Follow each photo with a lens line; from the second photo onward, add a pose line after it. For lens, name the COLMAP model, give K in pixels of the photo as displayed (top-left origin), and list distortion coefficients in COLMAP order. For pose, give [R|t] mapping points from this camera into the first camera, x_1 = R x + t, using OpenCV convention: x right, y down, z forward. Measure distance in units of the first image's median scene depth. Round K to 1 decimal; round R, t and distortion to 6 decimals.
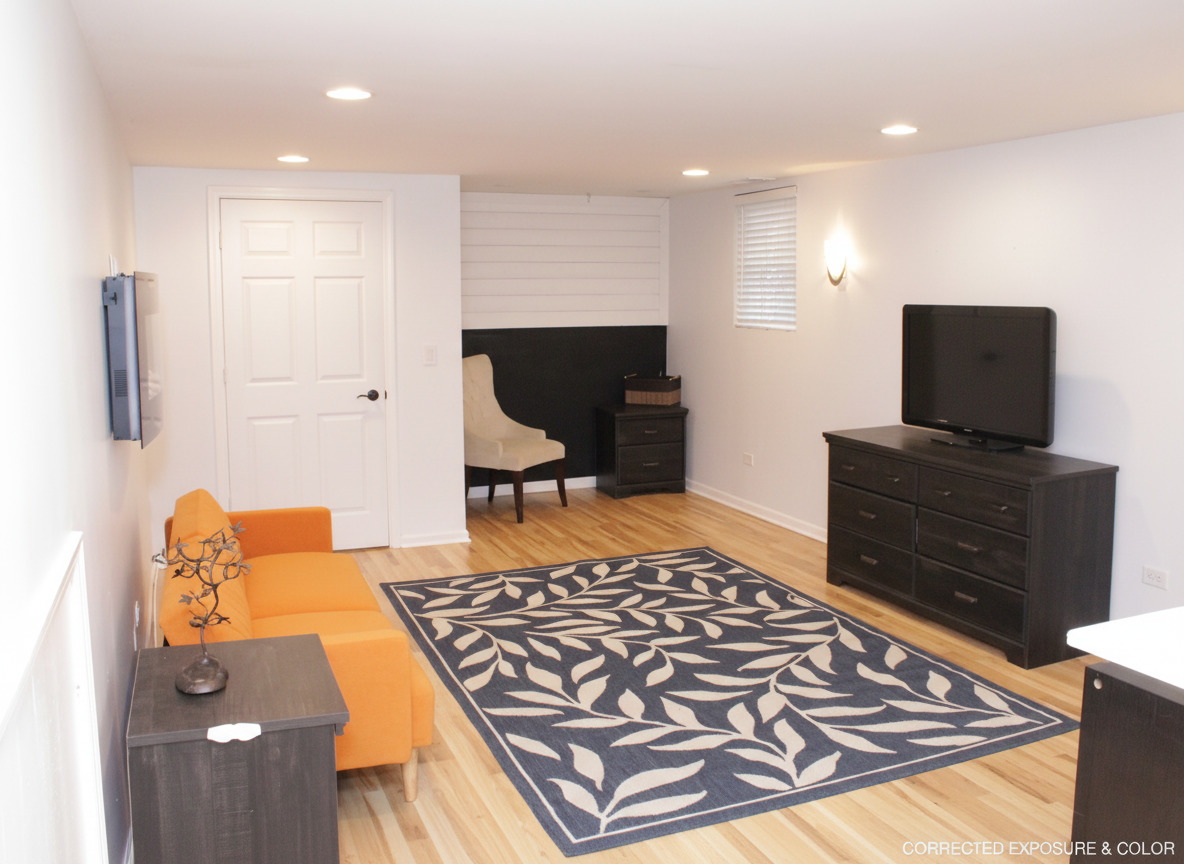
lens RADIAL K [[1023.8, 0, 592.4], [0, 1023.8, 424.9], [0, 0, 1]] dist [-0.079507, -0.000348]
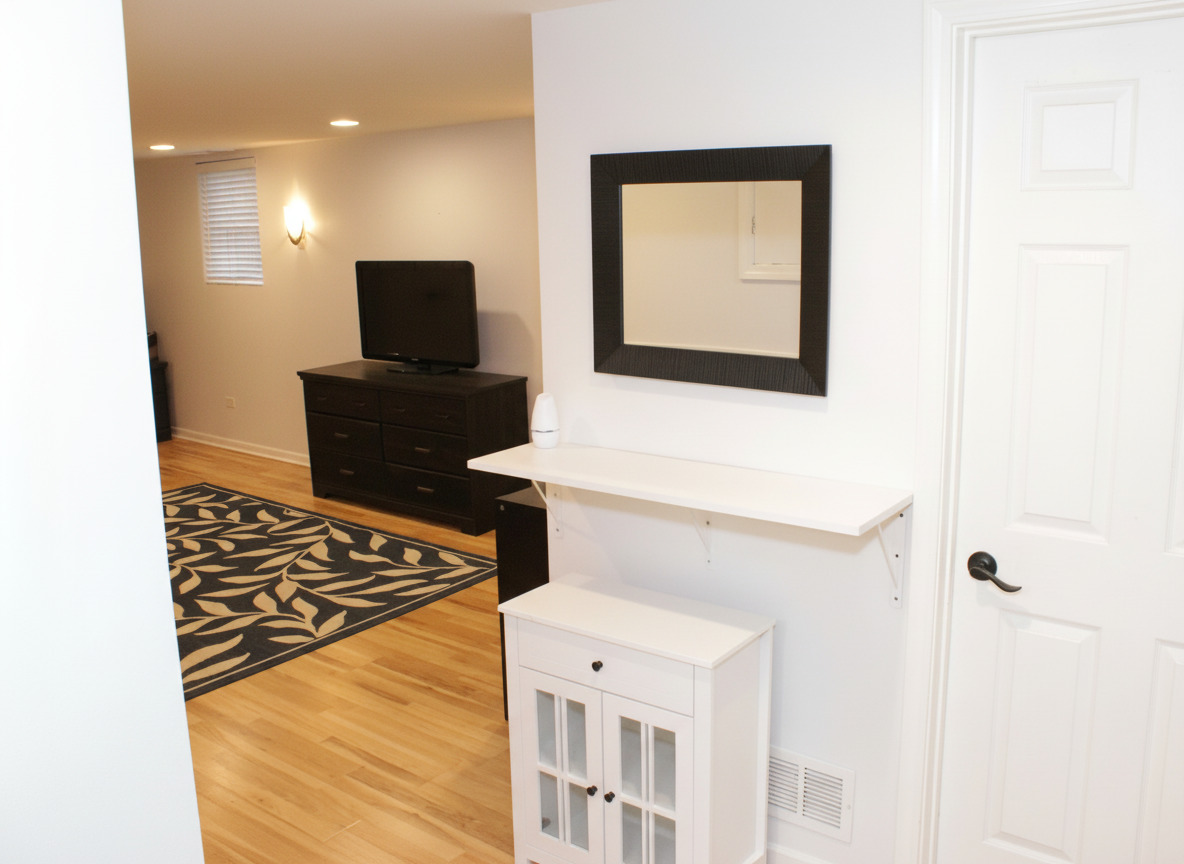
lens RADIAL K [[1023.8, 0, 591.9], [0, 1023.8, 428.6], [0, 0, 1]] dist [-0.079507, -0.000348]
pose [[0.864530, -0.112096, 0.489921, -0.076650], [0.080671, 0.993120, 0.084877, 0.000557], [-0.496065, -0.033856, 0.867625, -0.231414]]
